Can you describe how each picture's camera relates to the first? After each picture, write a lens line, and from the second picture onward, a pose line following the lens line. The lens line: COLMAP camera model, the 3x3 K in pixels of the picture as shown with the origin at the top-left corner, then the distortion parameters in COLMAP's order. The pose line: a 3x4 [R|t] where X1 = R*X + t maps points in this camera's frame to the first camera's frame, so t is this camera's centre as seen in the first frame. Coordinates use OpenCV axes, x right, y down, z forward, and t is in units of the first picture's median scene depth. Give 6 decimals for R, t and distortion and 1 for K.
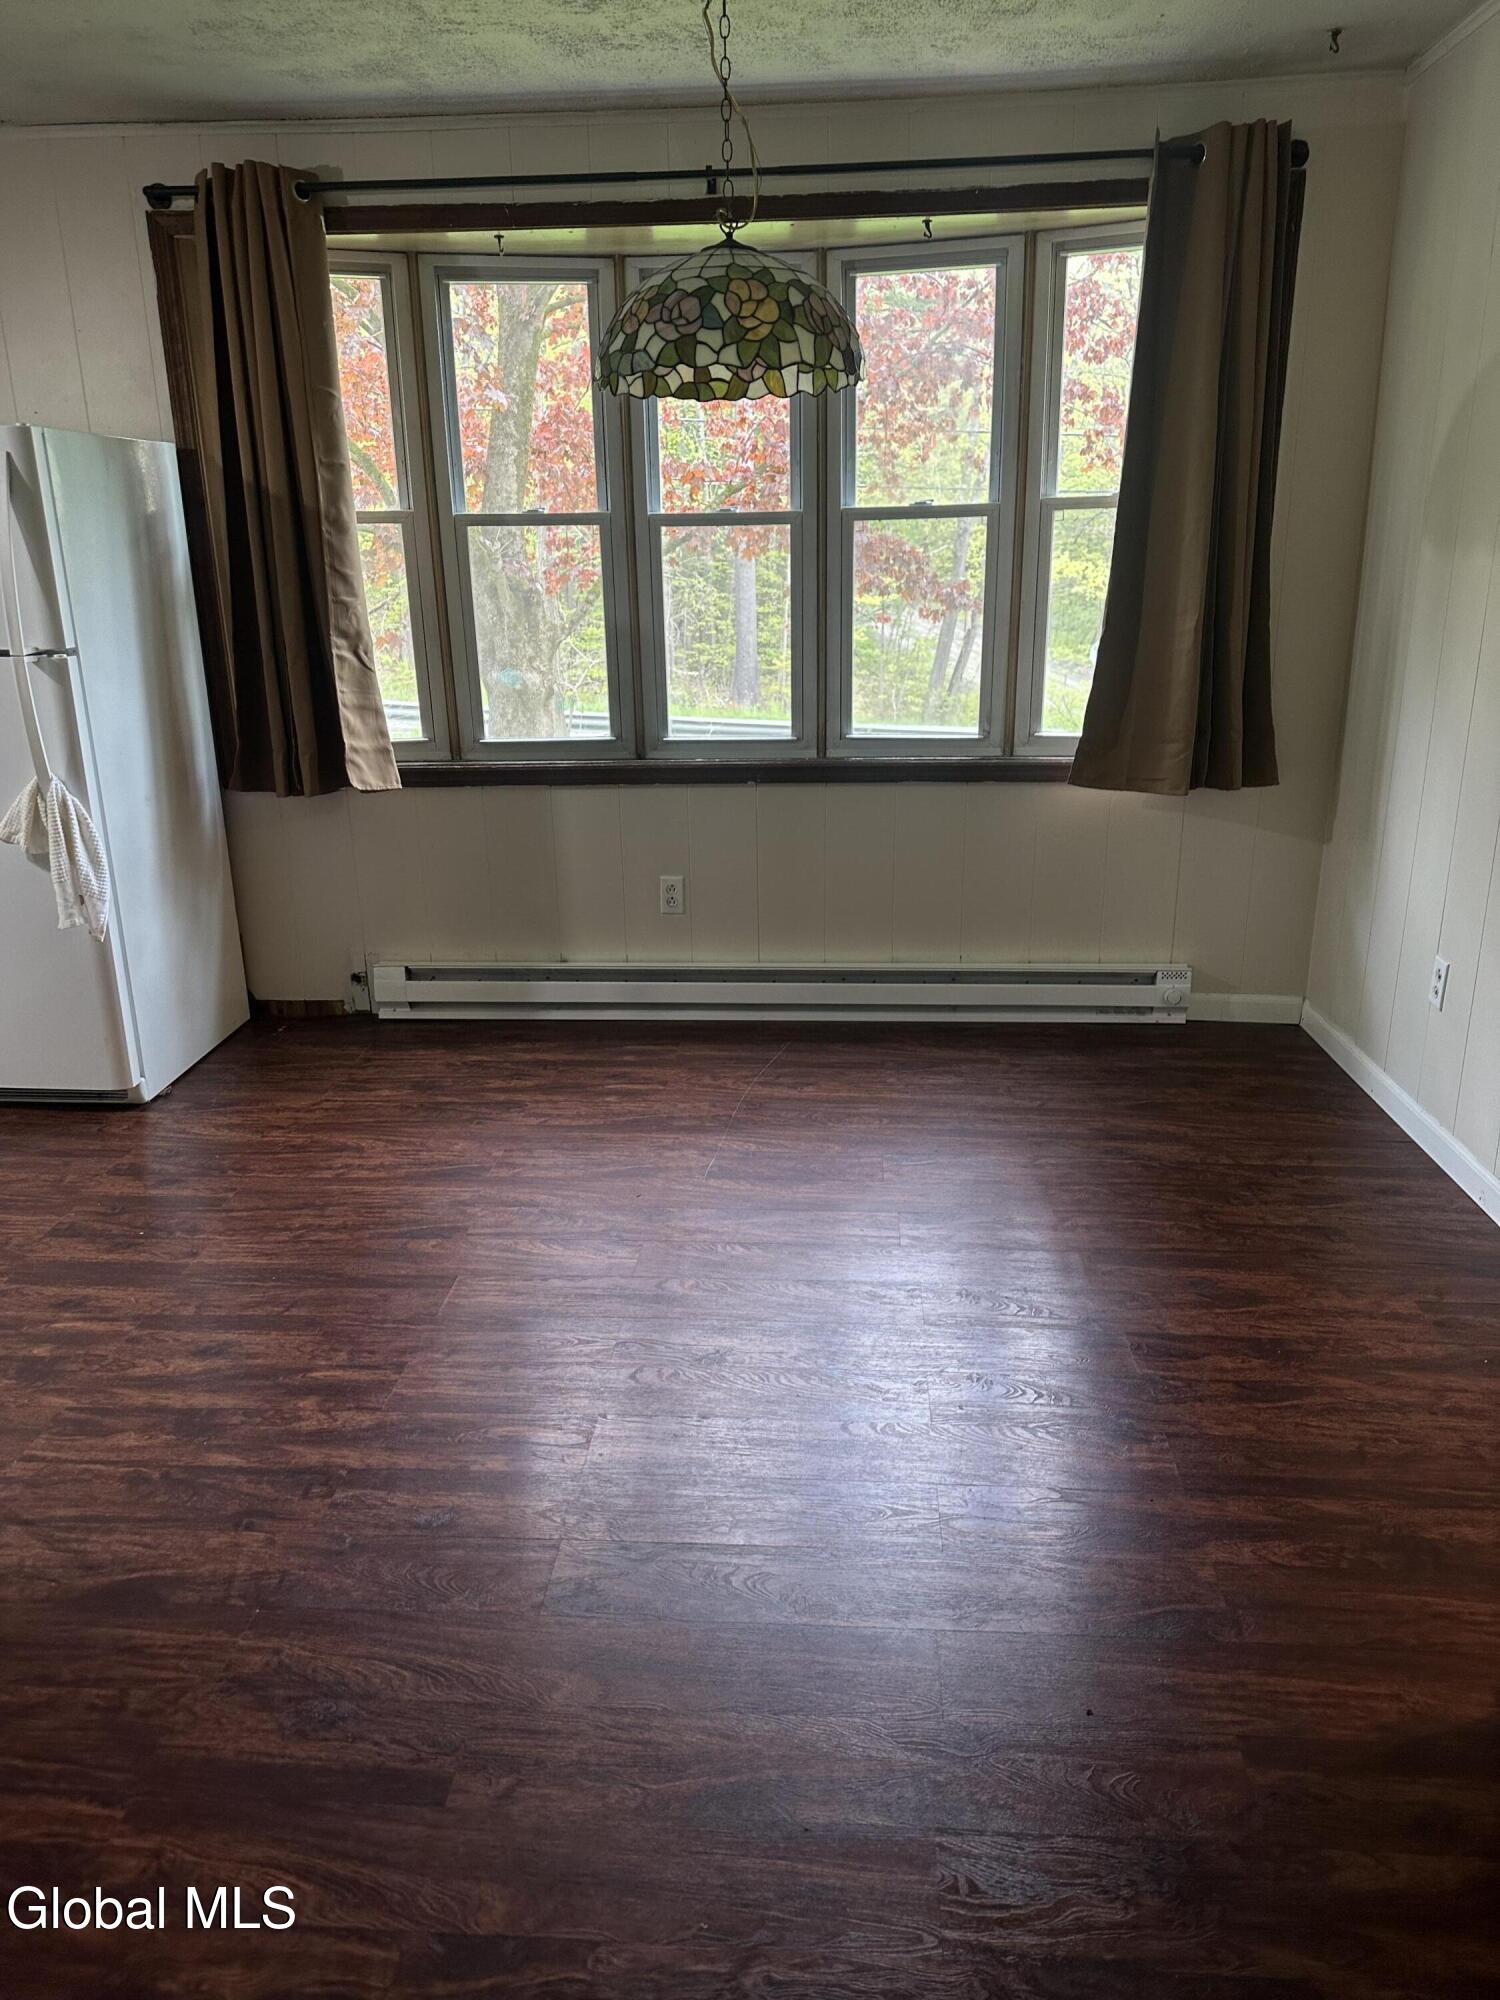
lens RADIAL K [[1398.9, 0, 745.3], [0, 1398.9, 1003.2], [0, 0, 1]] dist [0.074242, -0.082445]
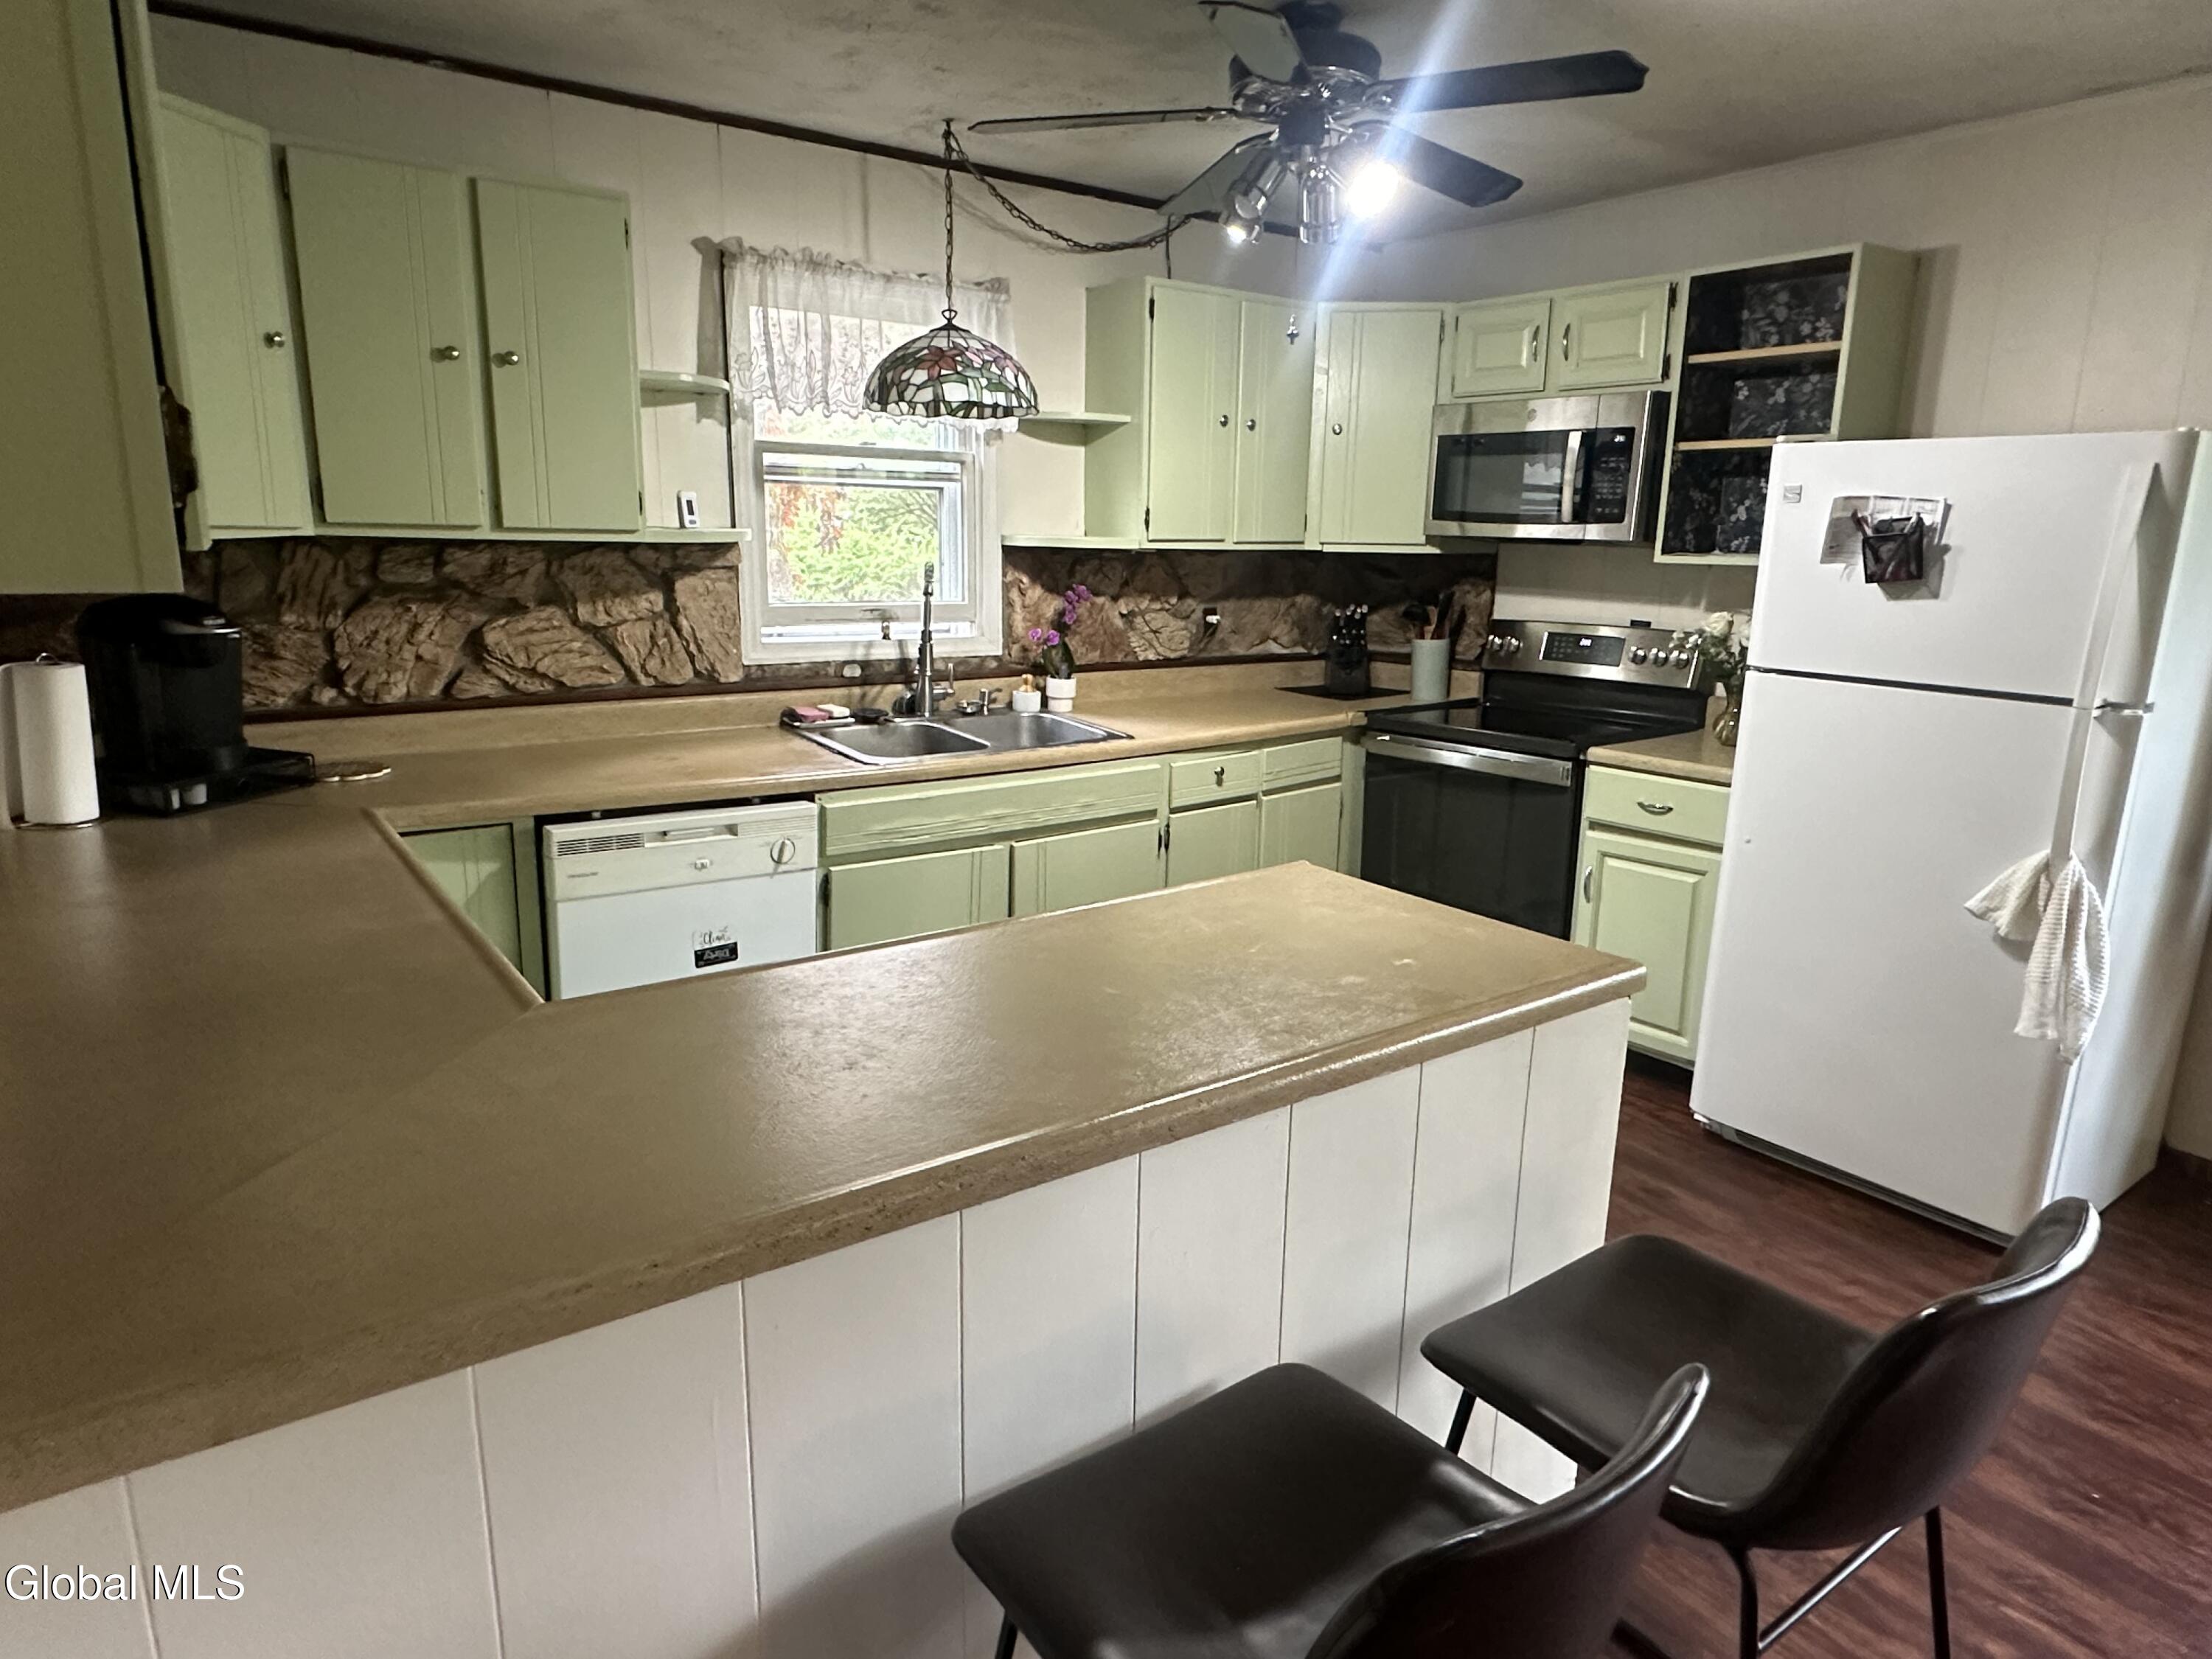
lens RADIAL K [[1340.0, 0, 1101.0], [0, 1340.0, 844.7], [0, 0, 1]] dist [0.001526, 0.001086]
pose [[0.641626, 0.199415, -0.740641, -0.263497], [-0.253757, 0.966425, 0.040374, -0.053037], [0.723825, 0.162038, 0.670687, 0.086627]]
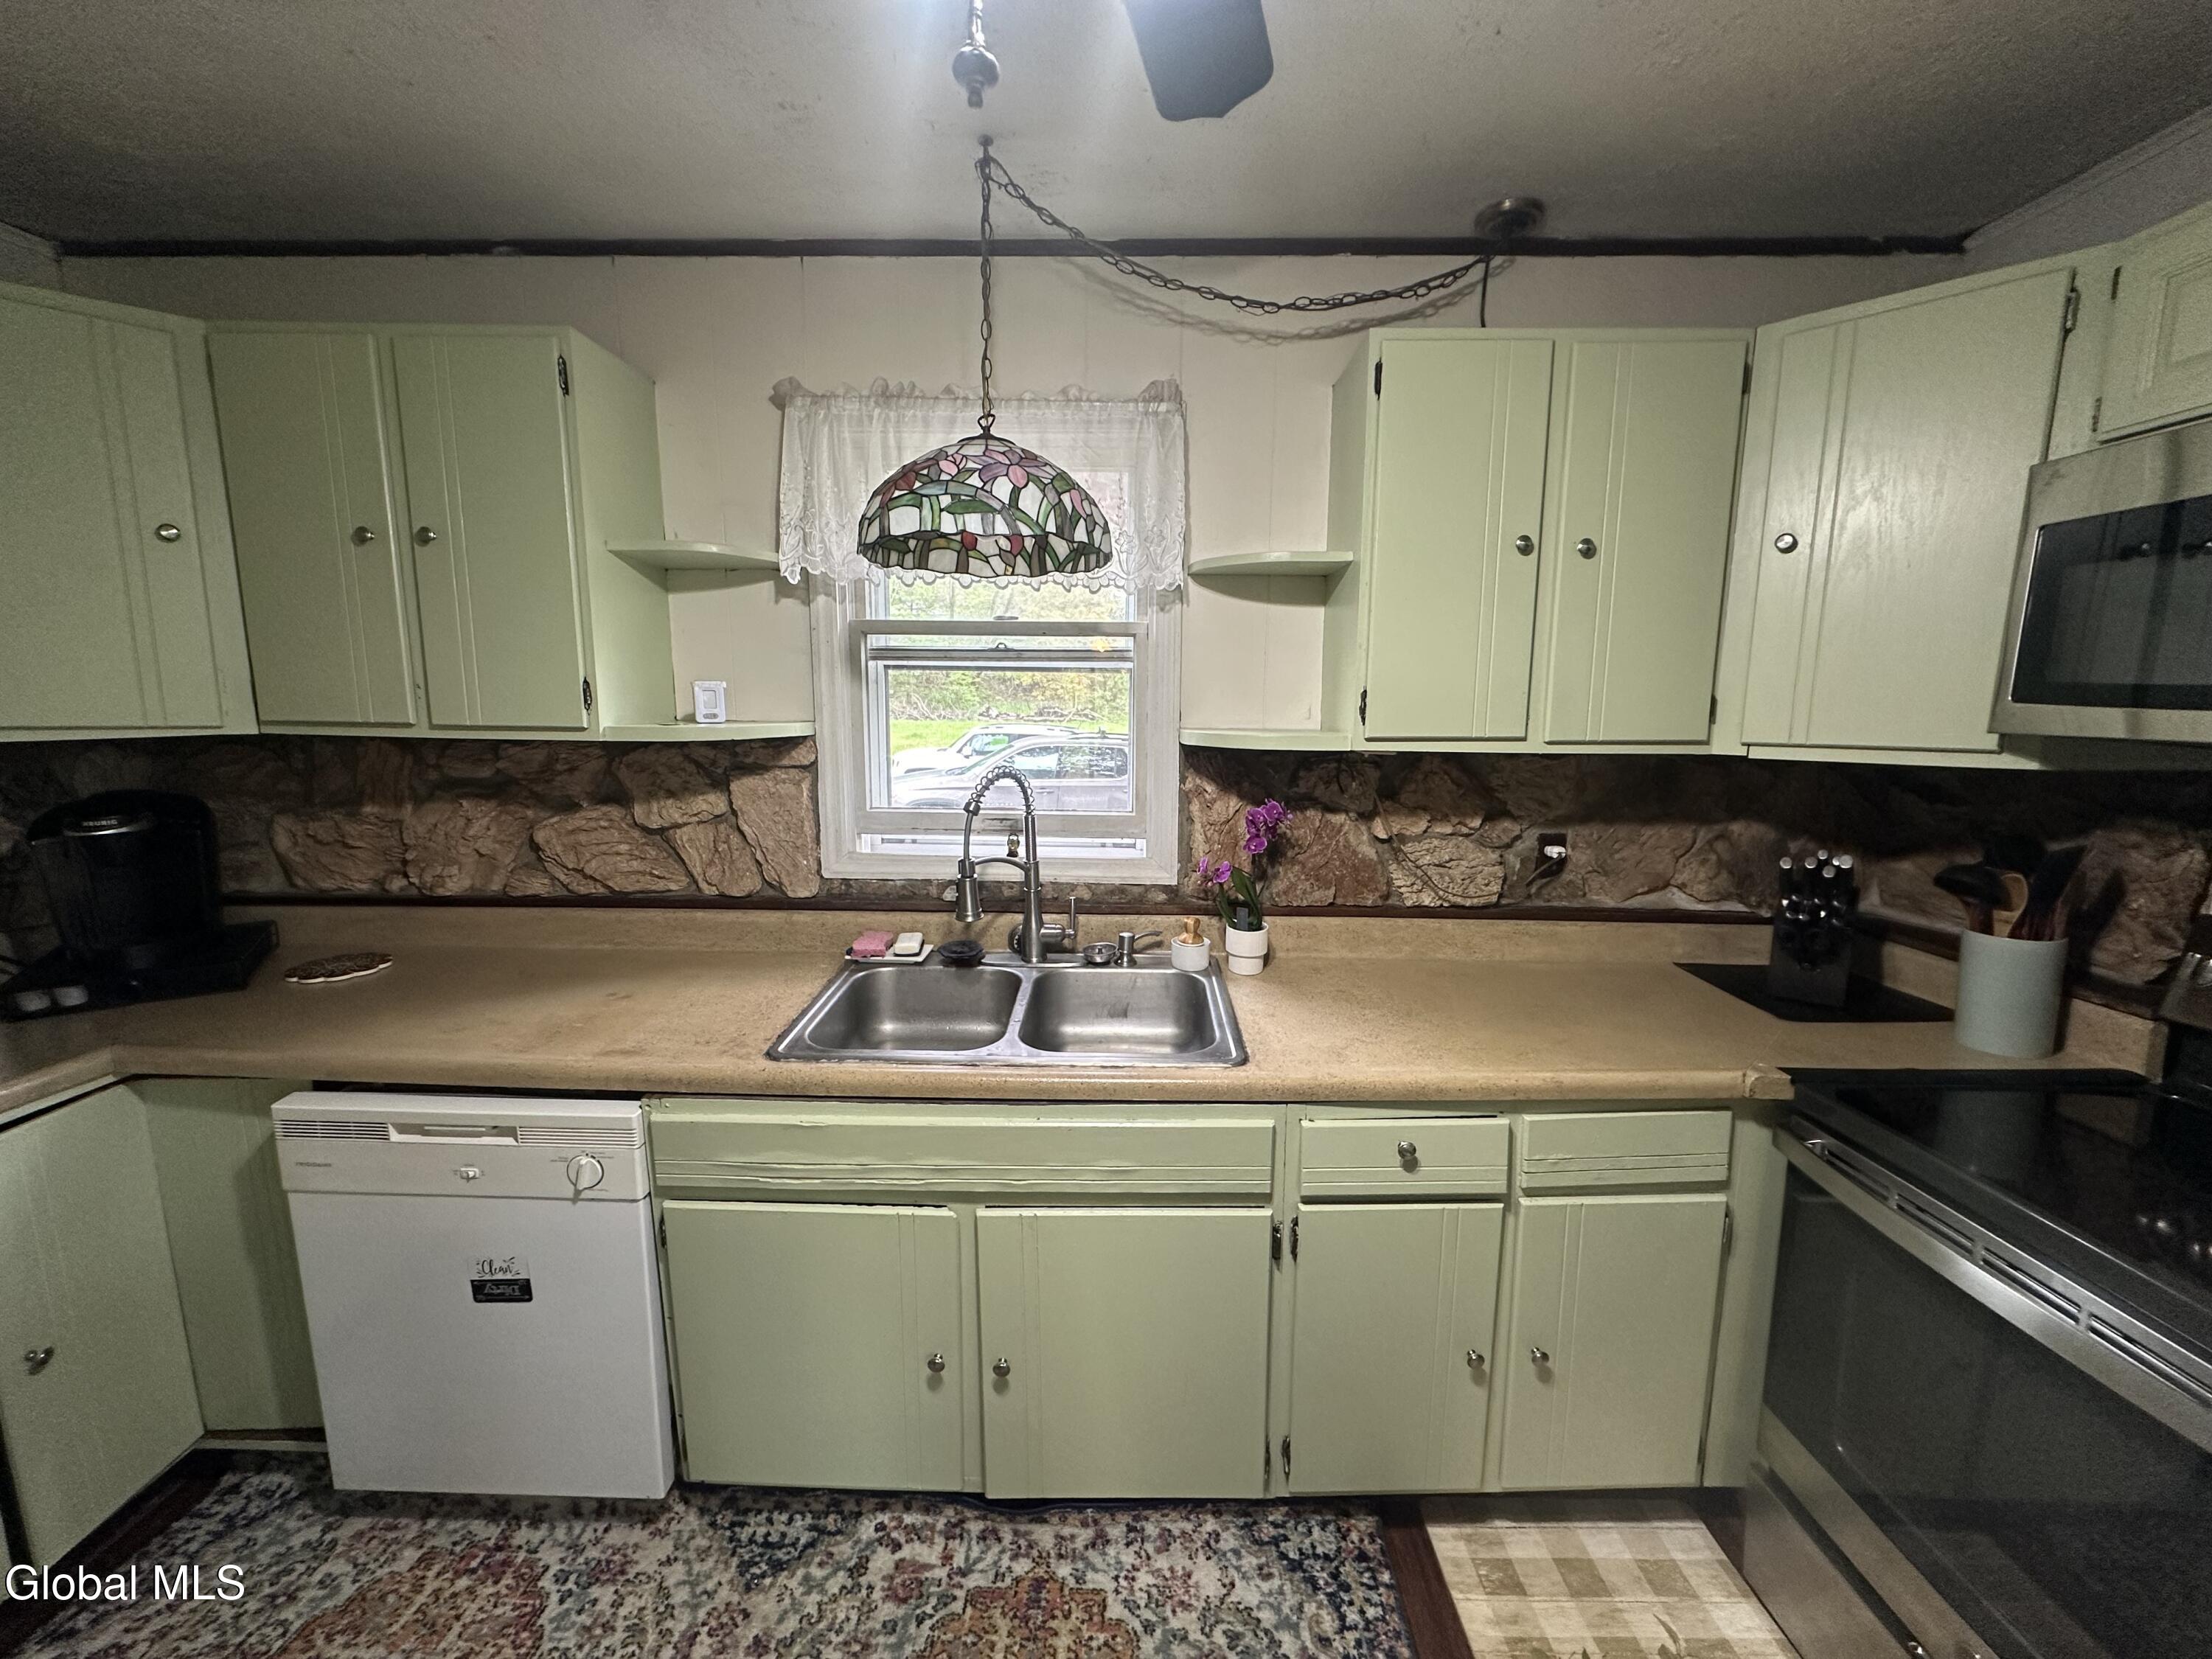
lens RADIAL K [[875.7, 0, 1105.8], [0, 875.7, 828.5], [0, 0, 1]] dist [-0.000308, -0.000100]
pose [[0.042410, 0.158050, -0.986520, -0.656643], [-0.306825, 0.941754, 0.137688, -0.241510], [0.950821, 0.296849, 0.088434, 0.669449]]
